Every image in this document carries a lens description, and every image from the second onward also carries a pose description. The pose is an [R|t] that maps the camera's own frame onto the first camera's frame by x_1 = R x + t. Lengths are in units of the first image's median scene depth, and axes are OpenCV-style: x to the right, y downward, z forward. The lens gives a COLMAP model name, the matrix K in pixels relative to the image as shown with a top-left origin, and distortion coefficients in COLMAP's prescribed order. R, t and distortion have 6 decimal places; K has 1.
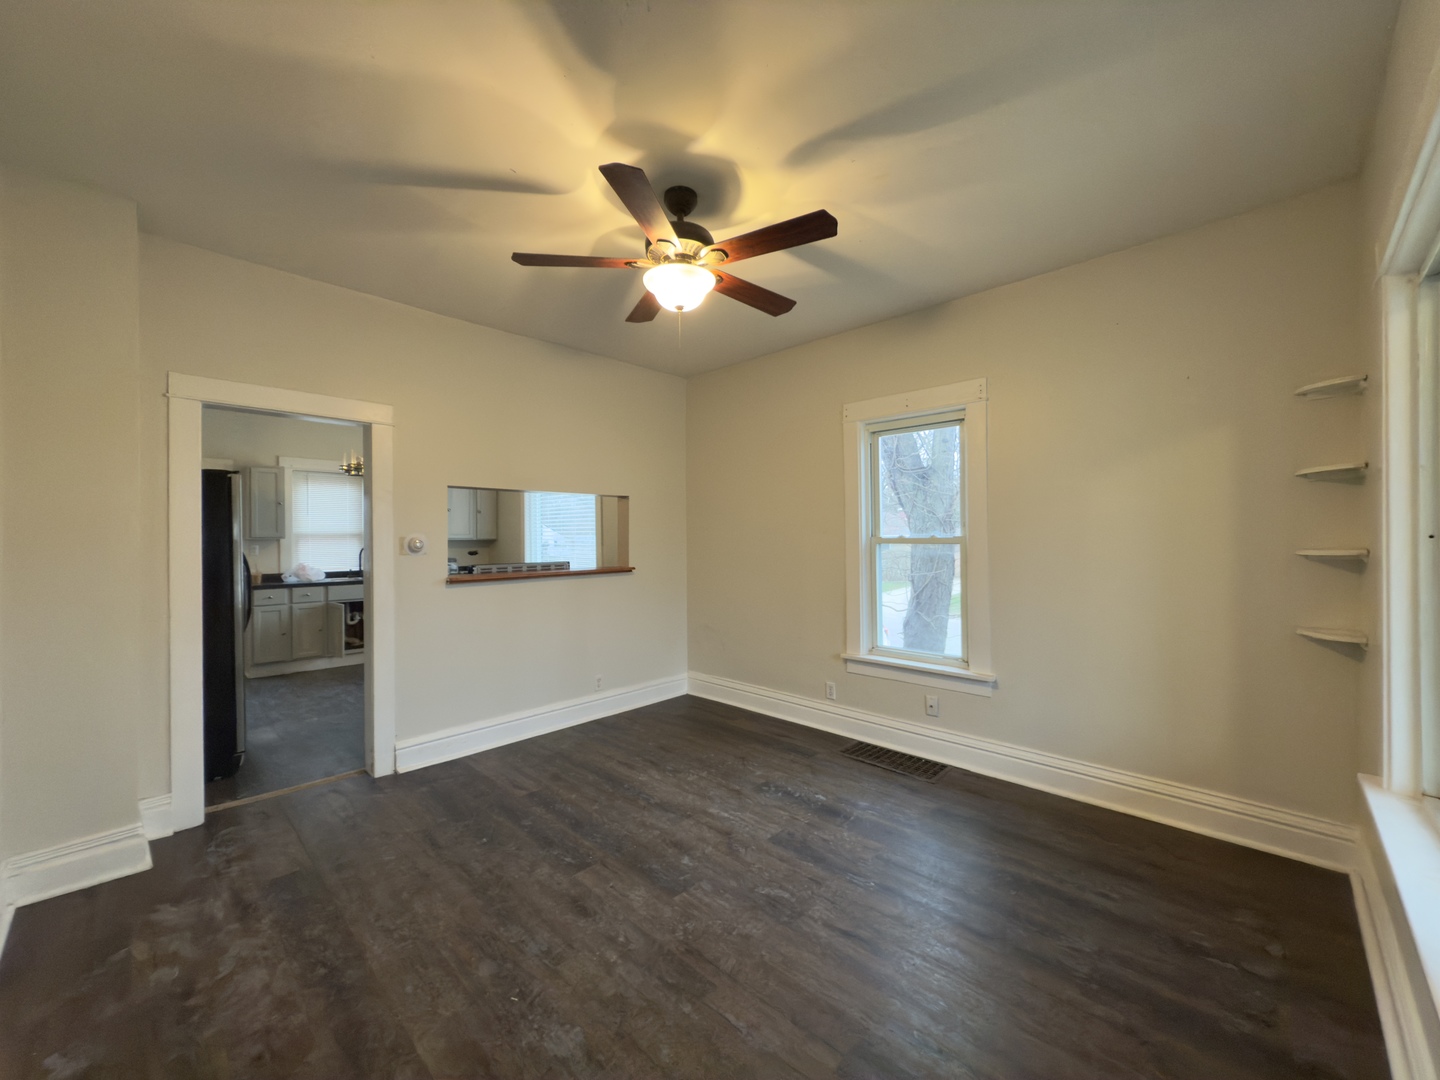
lens RADIAL K [[570.9, 0, 725.7], [0, 570.9, 538.3], [0, 0, 1]] dist [-0.004268, -0.000952]
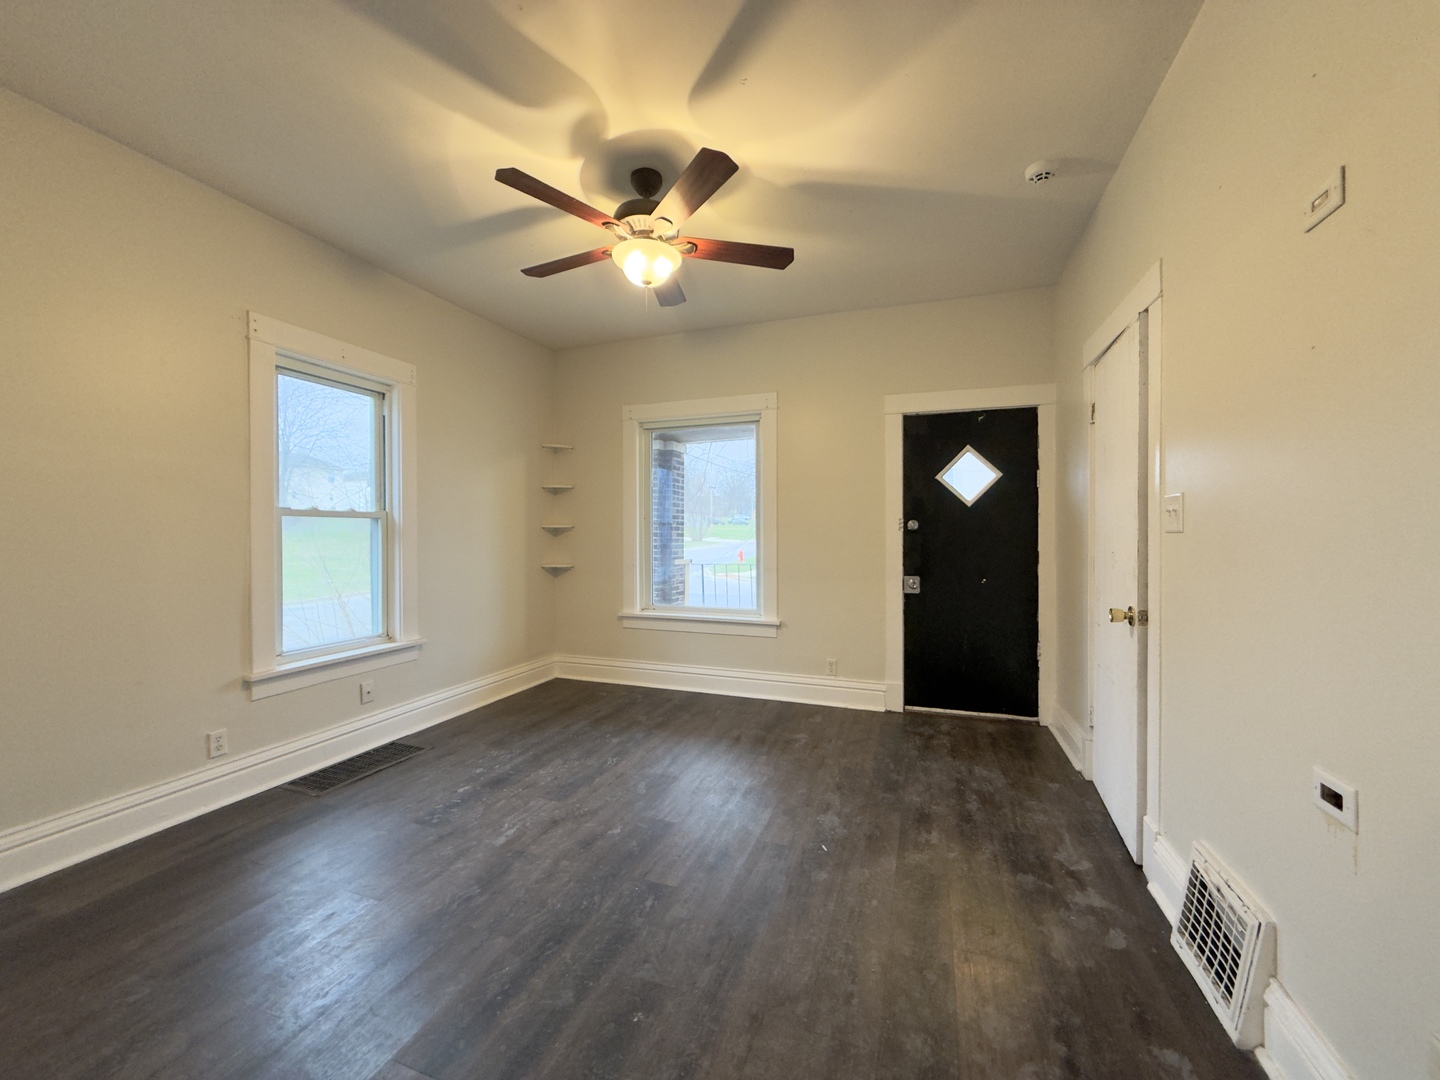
lens RADIAL K [[570.9, 0, 711.8], [0, 570.9, 537.2], [0, 0, 1]] dist [-0.004268, -0.000952]
pose [[-0.395202, -0.001303, 0.918593, -0.885861], [0.004365, 0.999985, 0.003297, 0.050629], [-0.918584, 0.005313, -0.395191, 1.056815]]
